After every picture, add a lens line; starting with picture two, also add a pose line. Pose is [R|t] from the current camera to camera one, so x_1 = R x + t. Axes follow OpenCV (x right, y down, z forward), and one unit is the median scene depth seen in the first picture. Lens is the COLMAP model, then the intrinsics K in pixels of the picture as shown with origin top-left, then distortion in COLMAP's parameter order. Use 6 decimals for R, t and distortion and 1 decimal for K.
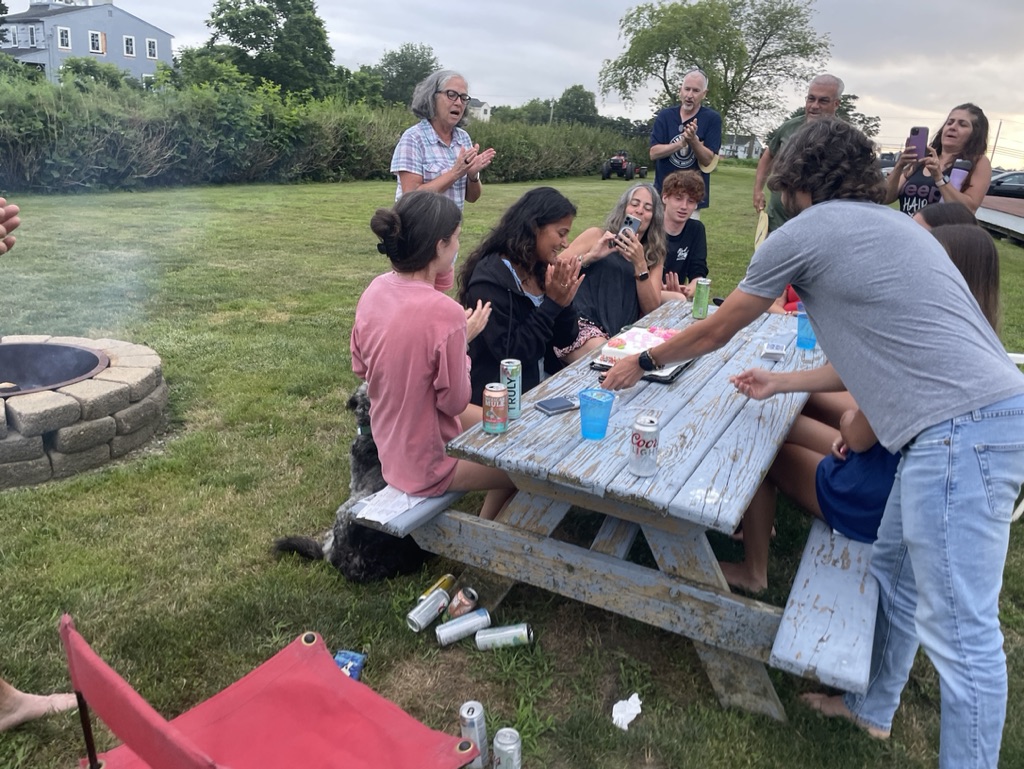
lens RADIAL K [[780.7, 0, 508.0], [0, 780.7, 378.2], [0, 0, 1]] dist [0.091545, -0.124907]
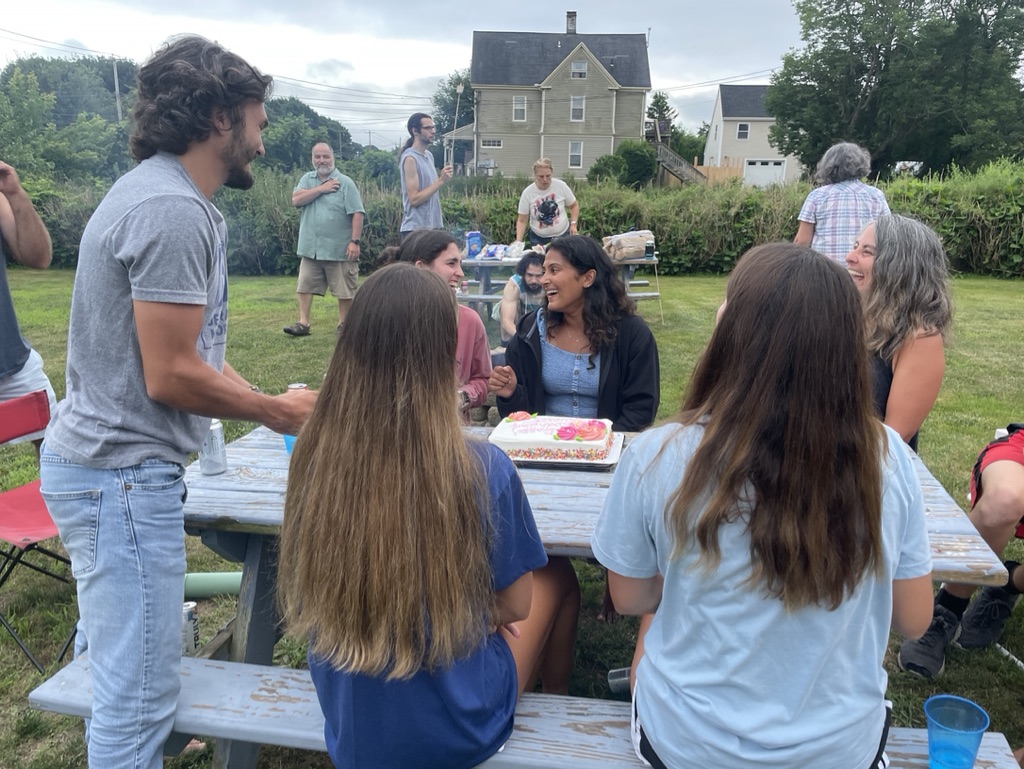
lens RADIAL K [[780.7, 0, 515.7], [0, 780.7, 392.2], [0, 0, 1]] dist [0.091545, -0.124907]
pose [[0.274119, 0.197020, -0.941298, 0.189704], [-0.286892, 0.950975, 0.115499, -0.033611], [0.917906, 0.238391, 0.317203, 0.149313]]
